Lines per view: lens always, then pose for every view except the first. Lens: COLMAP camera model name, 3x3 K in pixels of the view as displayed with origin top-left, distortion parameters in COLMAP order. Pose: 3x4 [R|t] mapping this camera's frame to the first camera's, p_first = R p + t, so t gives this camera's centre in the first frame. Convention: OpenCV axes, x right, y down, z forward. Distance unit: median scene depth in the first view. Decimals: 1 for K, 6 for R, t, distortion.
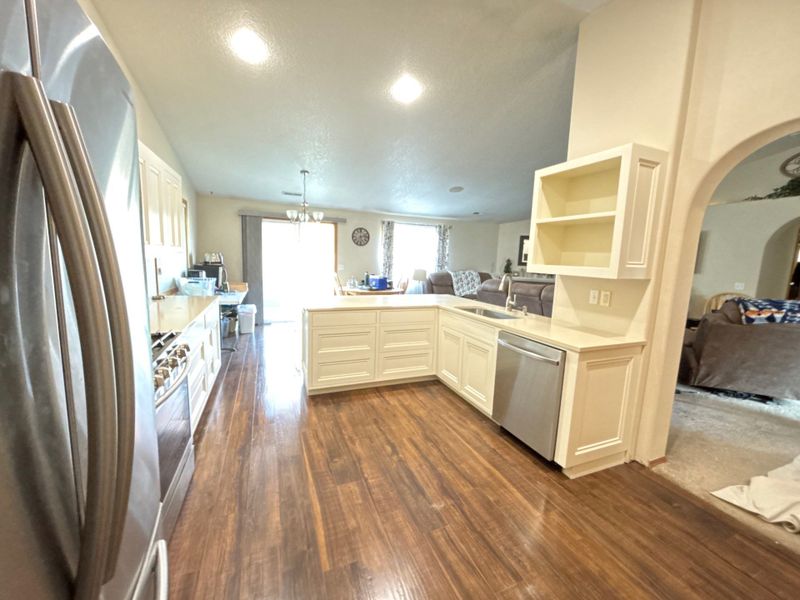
lens RADIAL K [[319.9, 0, 398.8], [0, 319.9, 299.3], [0, 0, 1]] dist [0.001049, -0.000366]
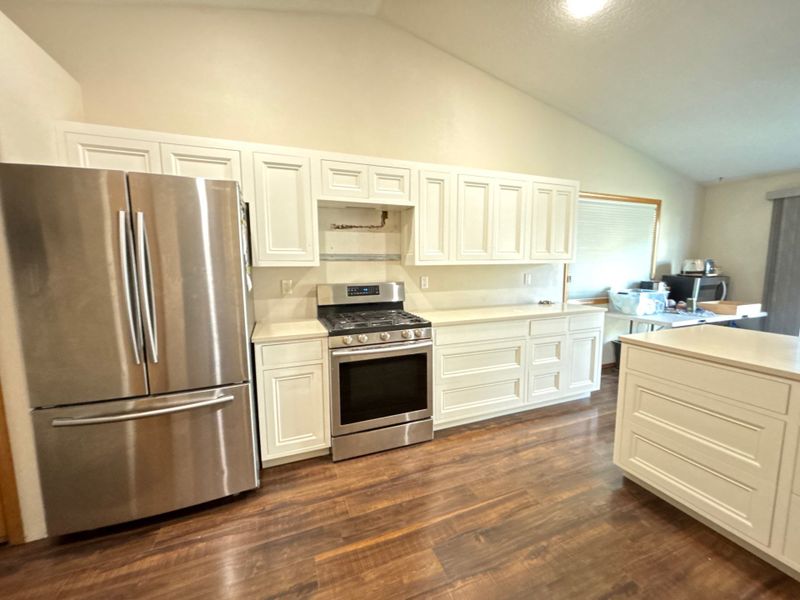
lens RADIAL K [[319.9, 0, 397.7], [0, 319.9, 301.3], [0, 0, 1]] dist [0.001049, -0.000366]
pose [[-0.010699, 0.076312, -0.997027, 0.469960], [-0.122878, 0.989426, 0.077049, -0.045933], [0.992364, 0.123337, -0.001209, 0.757508]]
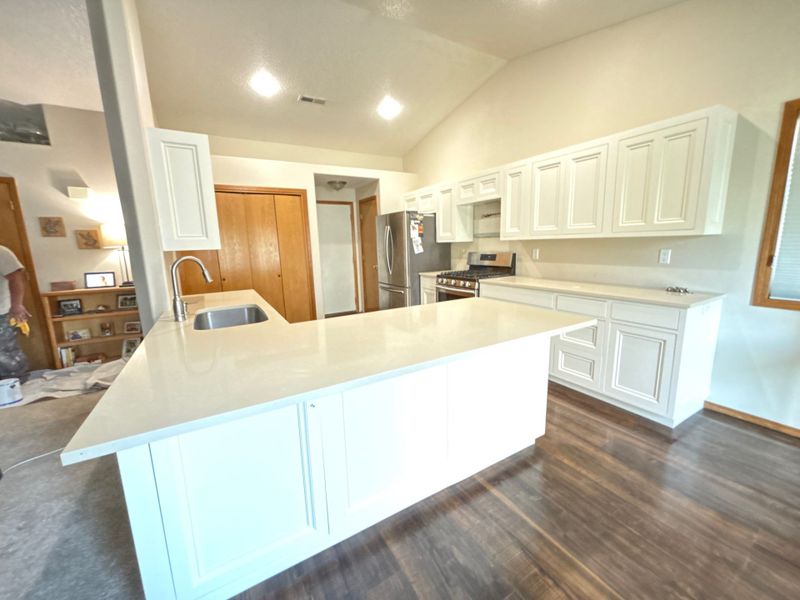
lens RADIAL K [[319.9, 0, 399.2], [0, 319.9, 298.6], [0, 0, 1]] dist [0.001049, -0.000366]
pose [[-0.988251, 0.012202, -0.152352, 0.044628], [-0.032876, 0.956505, 0.289858, -0.273335], [0.149262, 0.291461, -0.944866, 2.405787]]
